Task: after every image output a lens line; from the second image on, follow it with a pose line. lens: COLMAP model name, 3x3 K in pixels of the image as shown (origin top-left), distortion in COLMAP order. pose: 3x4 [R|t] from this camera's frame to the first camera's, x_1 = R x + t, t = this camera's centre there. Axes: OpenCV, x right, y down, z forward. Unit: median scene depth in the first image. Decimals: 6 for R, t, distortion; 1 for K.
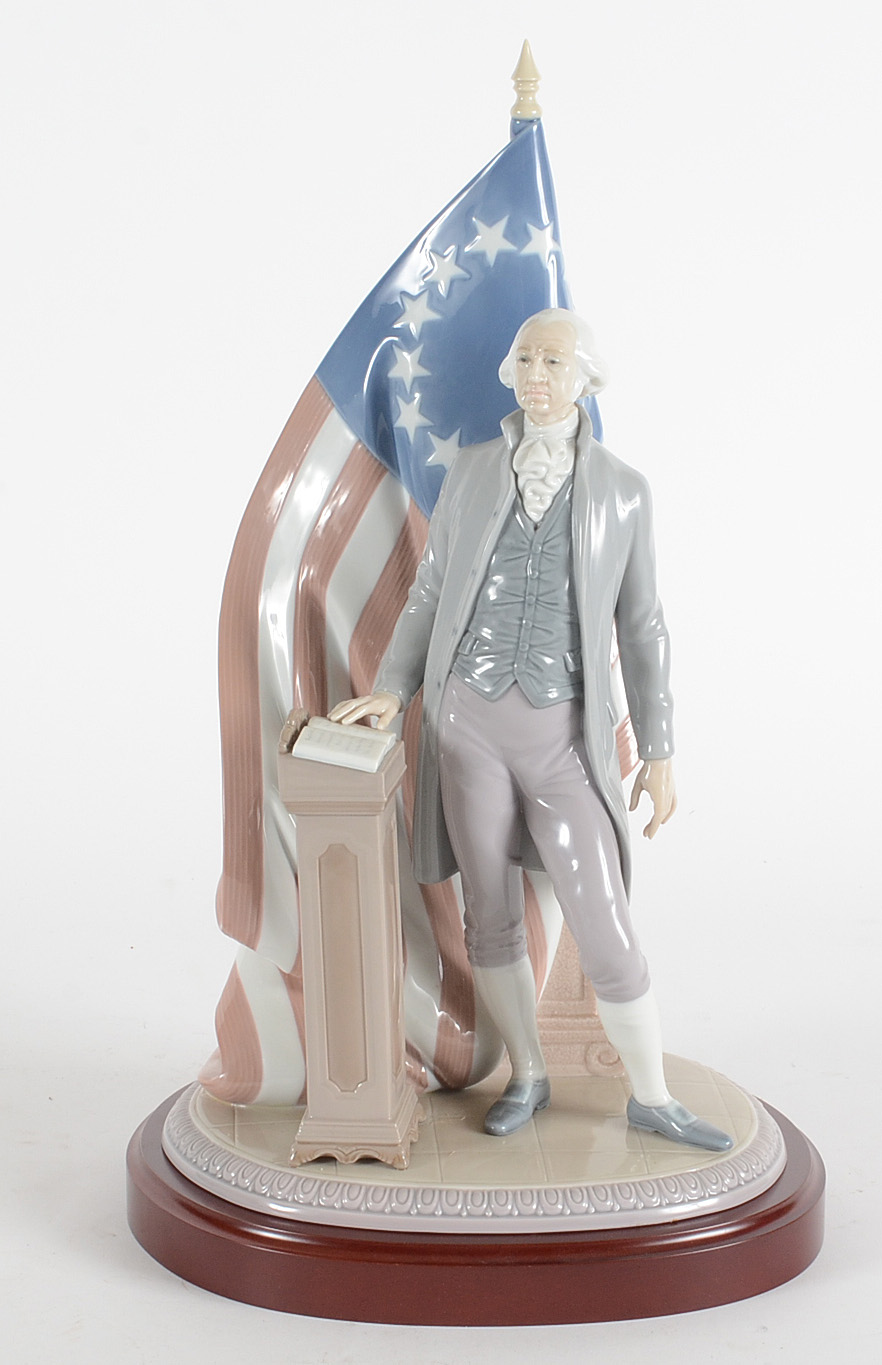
lens RADIAL K [[2859.3, 0, 452.7], [0, 2859.3, 670.6], [0, 0, 1]] dist [0.033824, 0.000000]
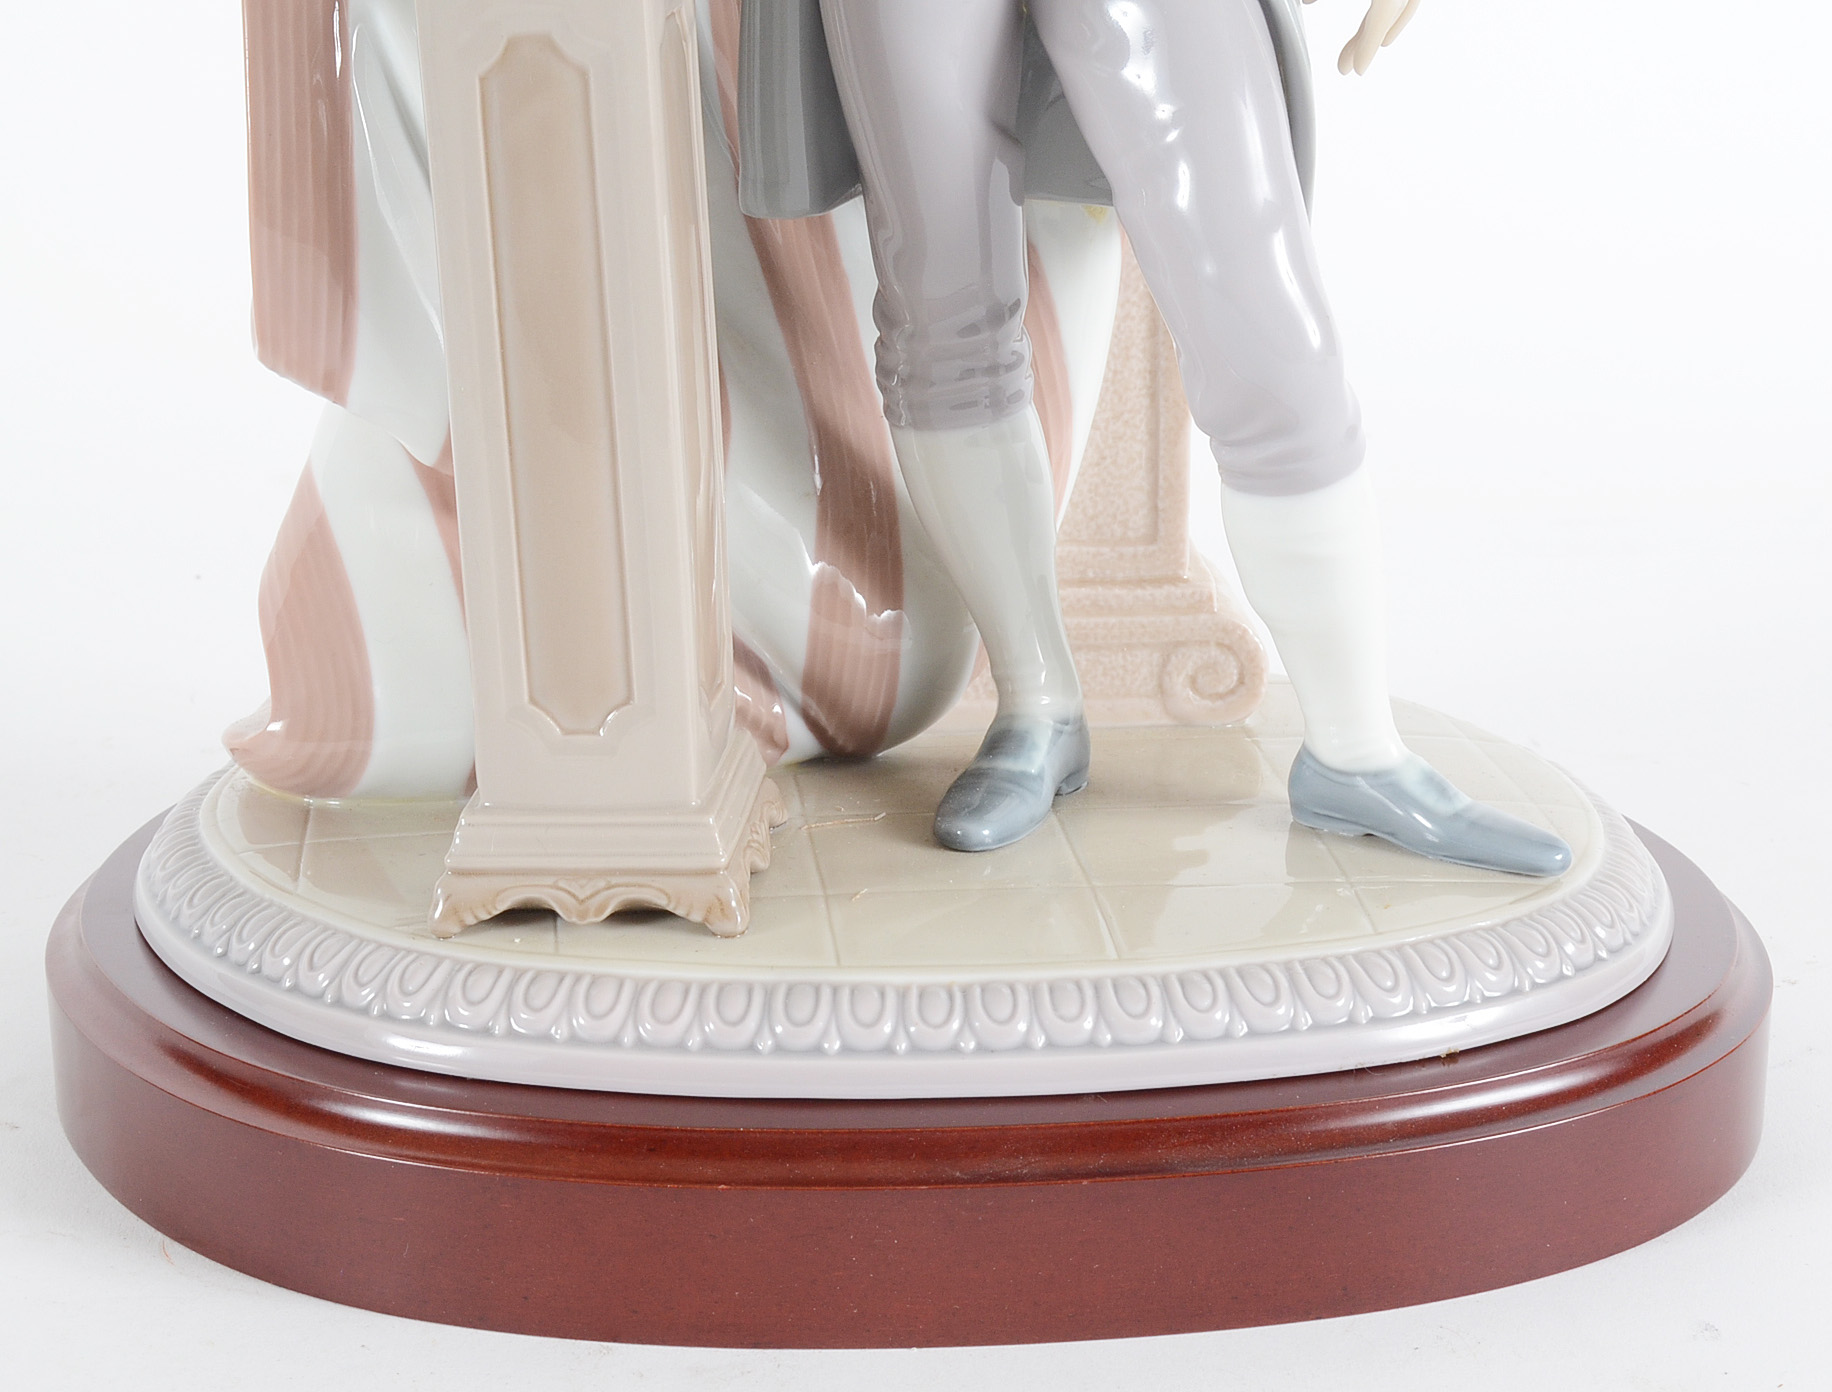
lens RADIAL K [[2942.2, 0, 896.8], [0, 2942.2, 711.2], [0, 0, 1]] dist [0.042523, 0.000000]
pose [[0.998823, -0.019353, 0.044481, -0.012255], [0.016785, 0.998210, 0.057397, 0.120418], [-0.045512, -0.056583, 0.997360, 0.601773]]
